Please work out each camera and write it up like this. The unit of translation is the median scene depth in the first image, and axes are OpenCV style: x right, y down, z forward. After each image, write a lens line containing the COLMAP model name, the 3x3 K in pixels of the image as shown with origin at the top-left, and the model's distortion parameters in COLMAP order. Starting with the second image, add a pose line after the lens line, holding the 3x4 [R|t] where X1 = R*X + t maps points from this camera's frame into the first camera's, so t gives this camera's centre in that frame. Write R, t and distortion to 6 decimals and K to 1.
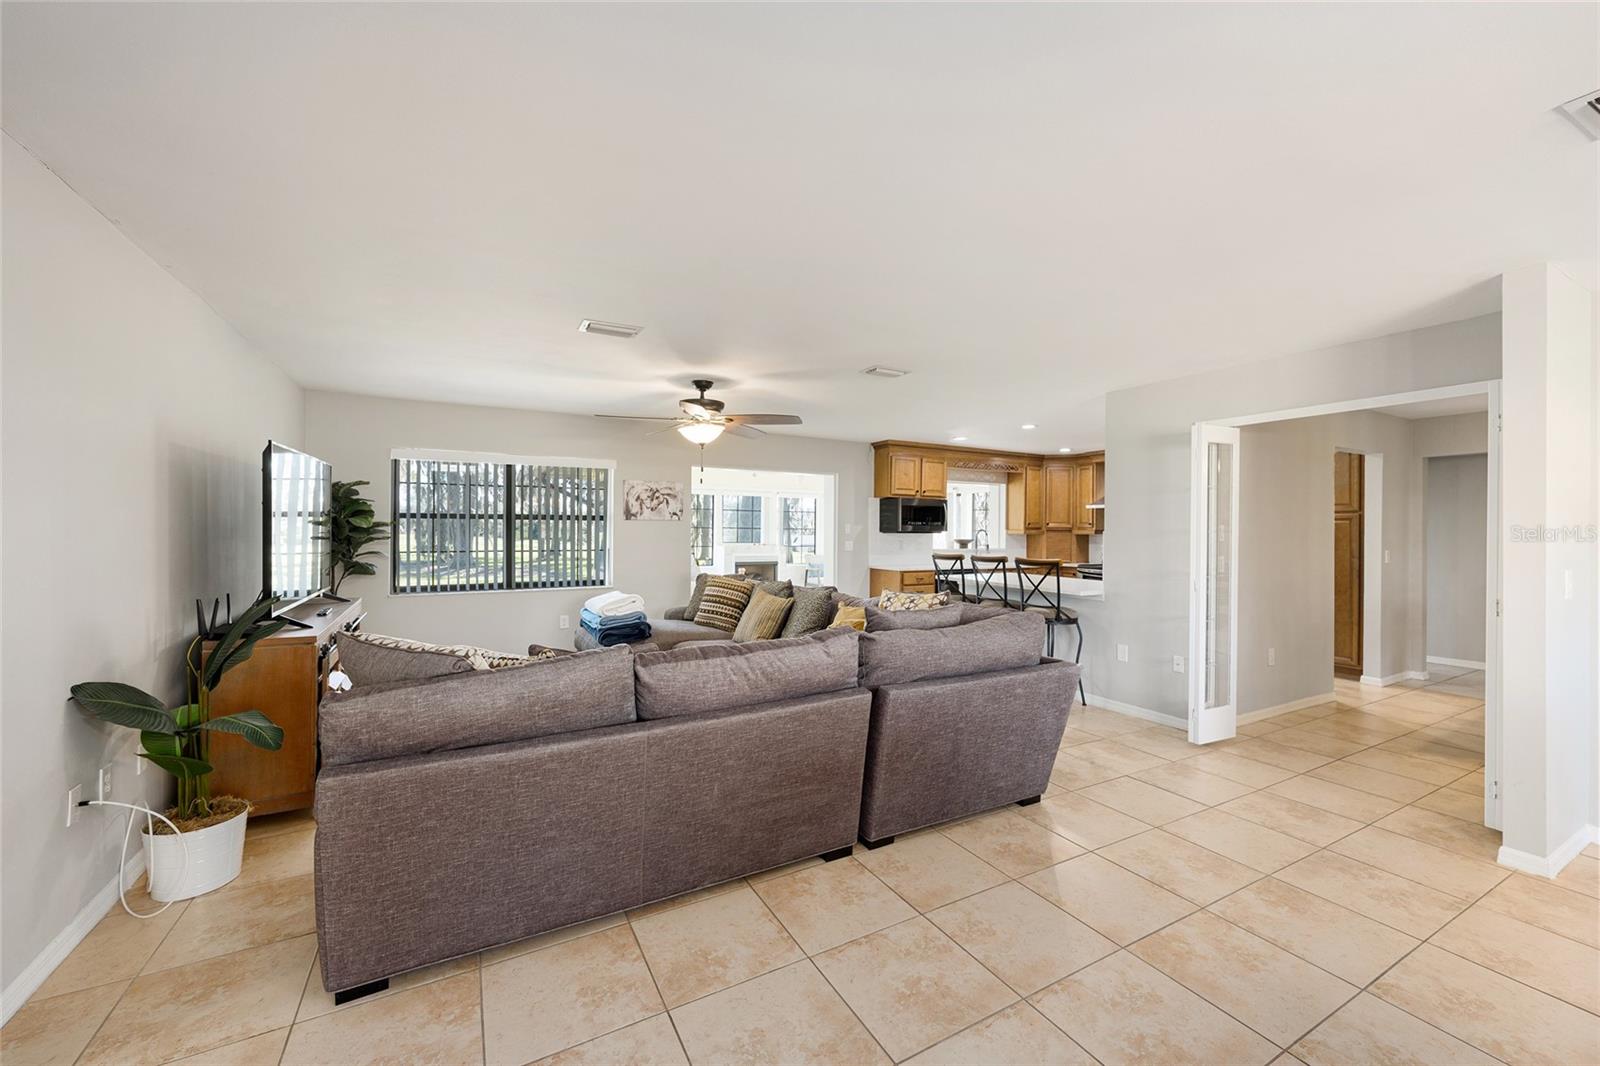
lens RADIAL K [[626.1, 0, 787.9], [0, 626.1, 527.8], [0, 0, 1]] dist [-0.006278, 0.000809]
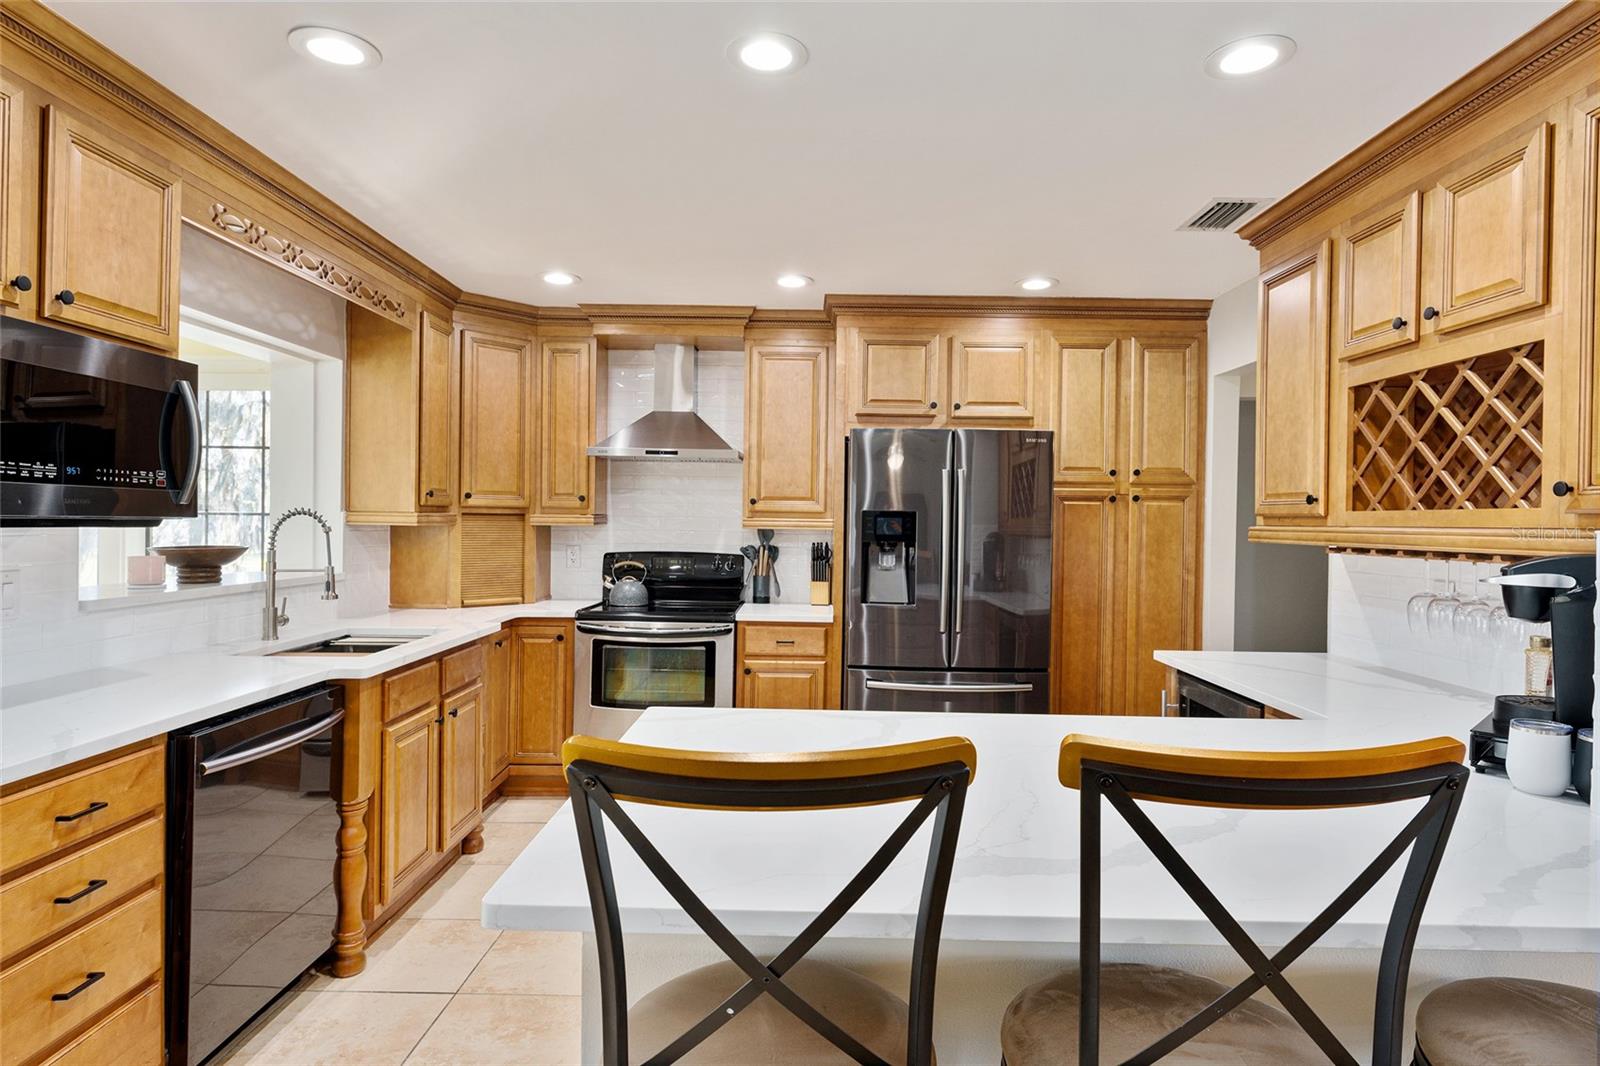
lens RADIAL K [[865.6, 0, 806.7], [0, 865.6, 520.7], [0, 0, 1]] dist [0.015373, -0.005358]
pose [[0.473188, -0.000527, 0.880962, 0.151863], [-0.010394, 0.999927, 0.006181, 0.004784], [-0.880900, -0.012081, 0.473147, 1.083026]]
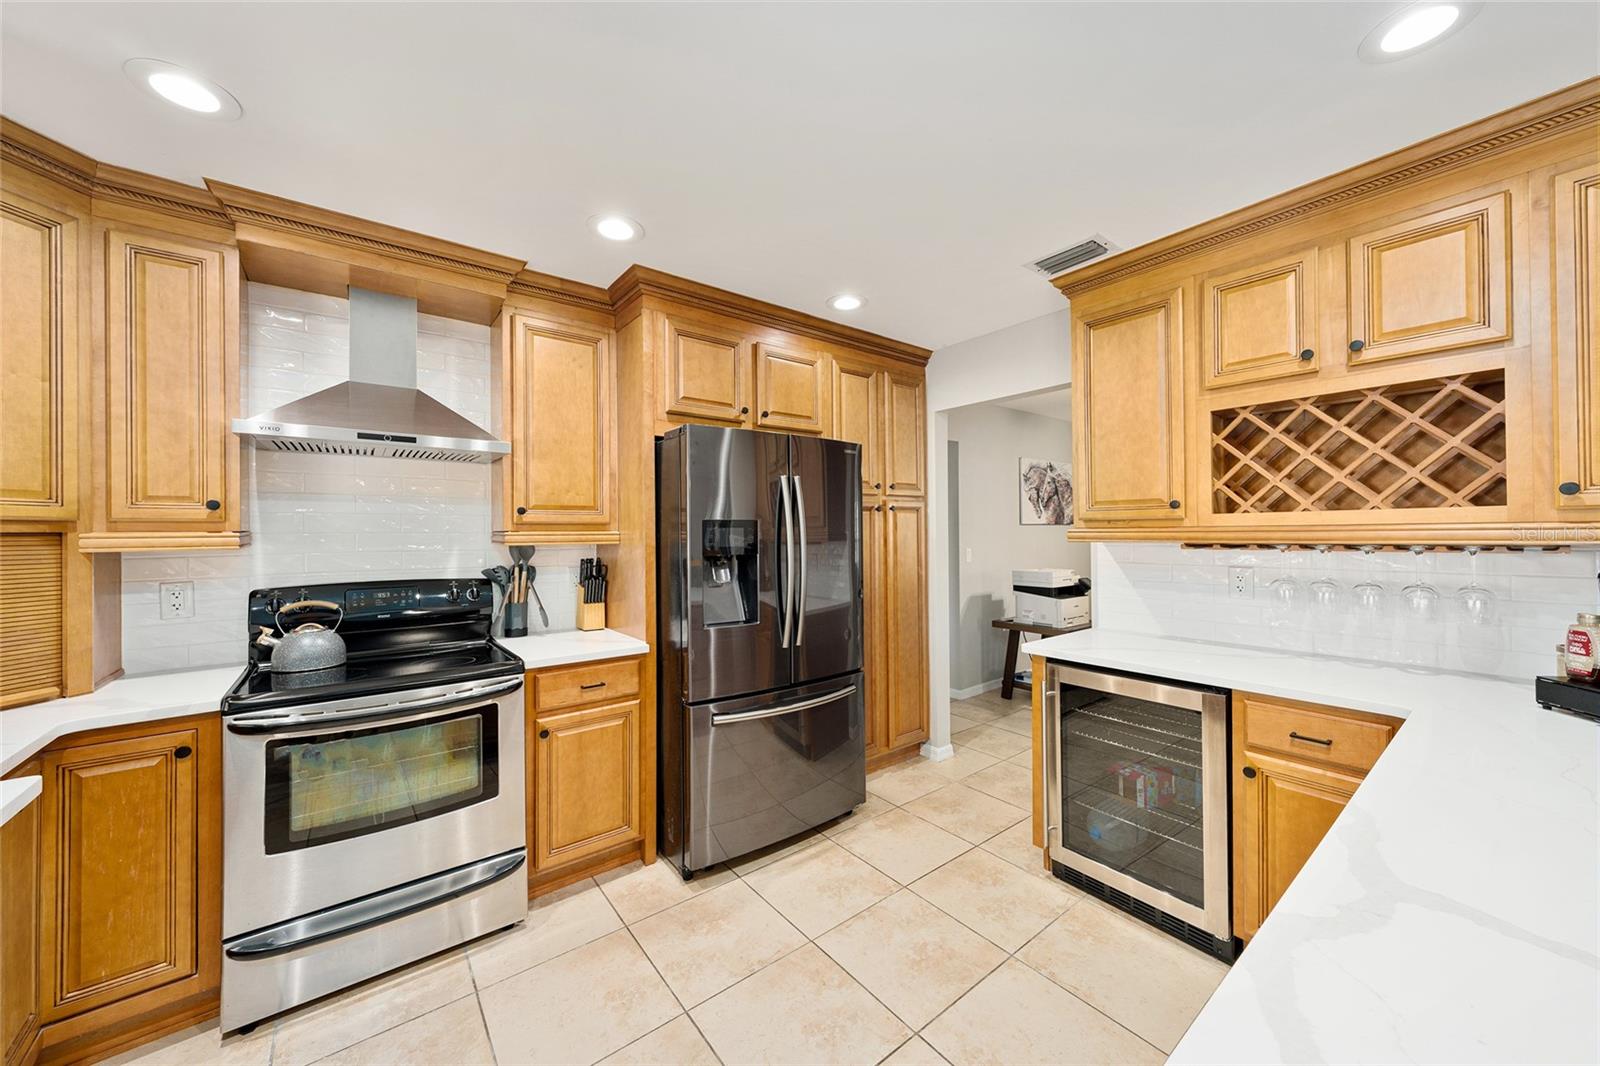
lens RADIAL K [[561.5, 0, 783.7], [0, 561.5, 527.4], [0, 0, 1]] dist [-0.000615, 0.000098]
pose [[-0.176921, 0.002998, 0.984220, 0.419631], [0.007898, 0.999967, -0.001627, 0.006767], [-0.984193, 0.007486, -0.176939, 1.419336]]
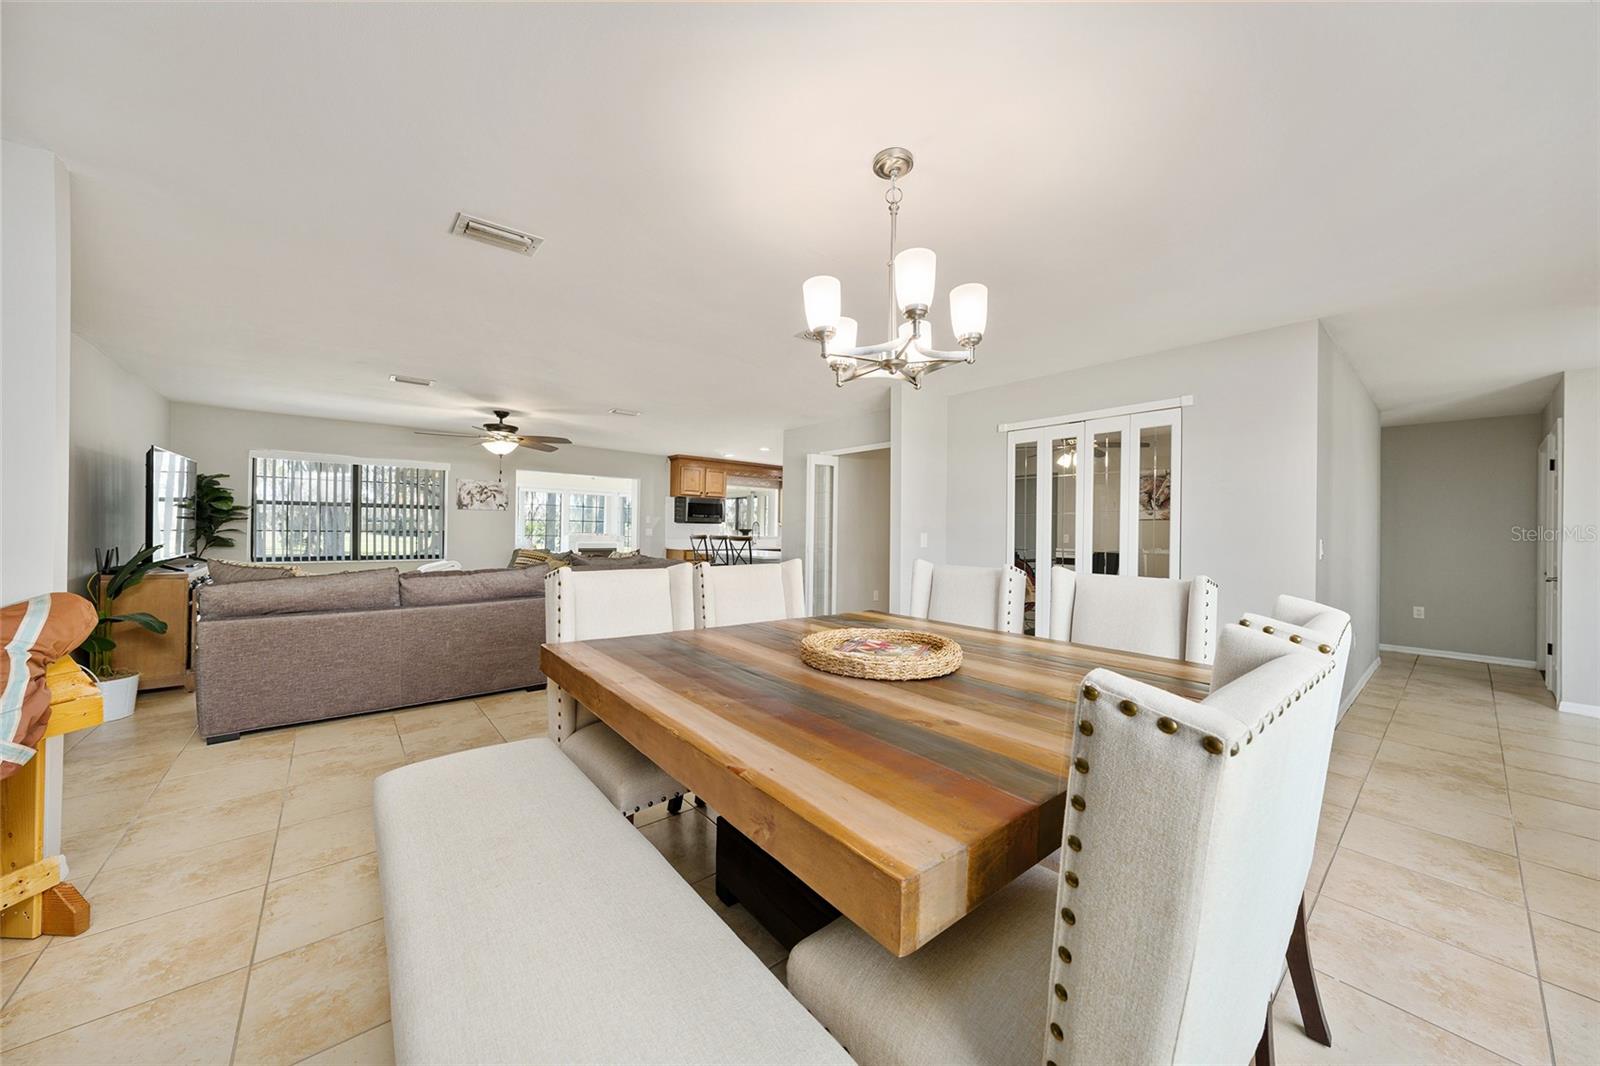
lens RADIAL K [[561.5, 0, 792.7], [0, 561.5, 529.3], [0, 0, 1]] dist [-0.000615, 0.000098]
pose [[0.980572, 0.006484, 0.196051, 0.251518], [-0.006802, 0.999976, 0.000948, 0.030034], [-0.196040, -0.002263, 0.980593, -0.376577]]
